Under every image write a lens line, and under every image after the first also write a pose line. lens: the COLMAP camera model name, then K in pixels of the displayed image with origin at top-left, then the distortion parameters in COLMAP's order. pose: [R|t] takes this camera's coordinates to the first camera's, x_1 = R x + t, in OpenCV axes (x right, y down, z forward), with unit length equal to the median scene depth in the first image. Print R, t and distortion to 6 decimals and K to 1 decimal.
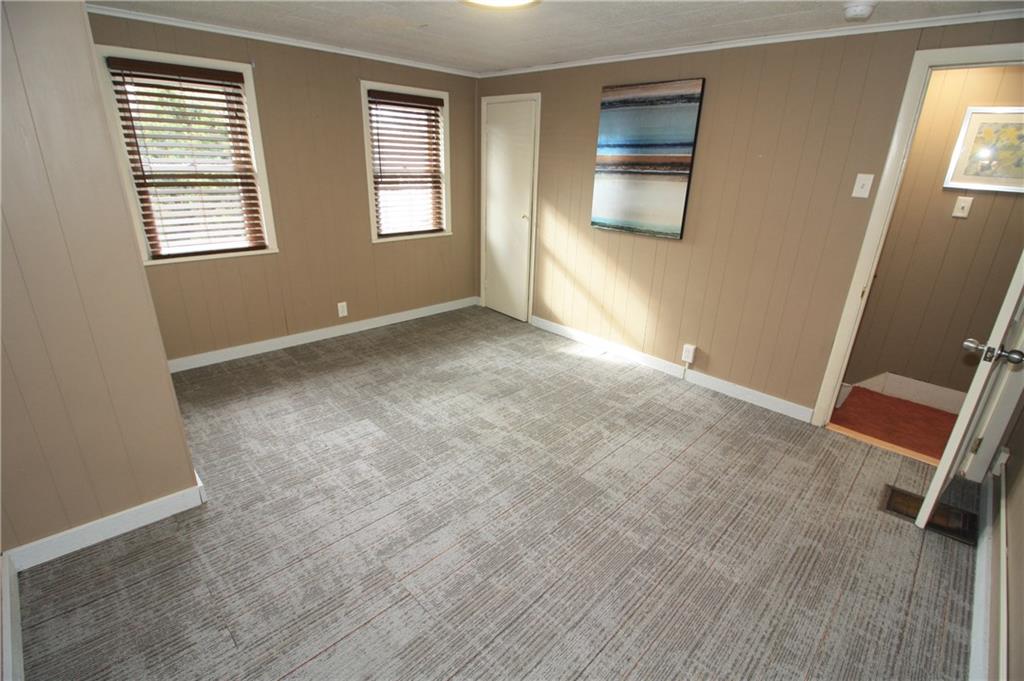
lens RADIAL K [[481.7, 0, 516.7], [0, 481.7, 340.1], [0, 0, 1]] dist [0.000944, -0.012679]
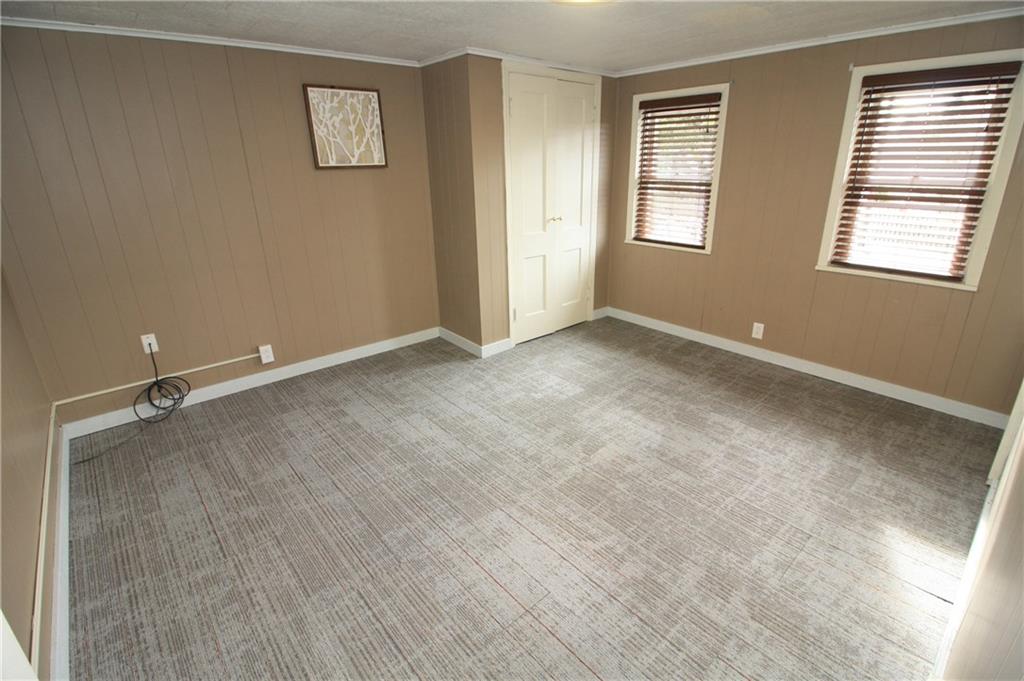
lens RADIAL K [[481.7, 0, 516.7], [0, 481.7, 340.1], [0, 0, 1]] dist [0.000944, -0.012679]
pose [[-0.086885, 0.310521, -0.946588, 0.709031], [-0.341714, 0.883245, 0.321107, -0.239234], [0.935779, 0.351361, 0.029369, 0.712810]]
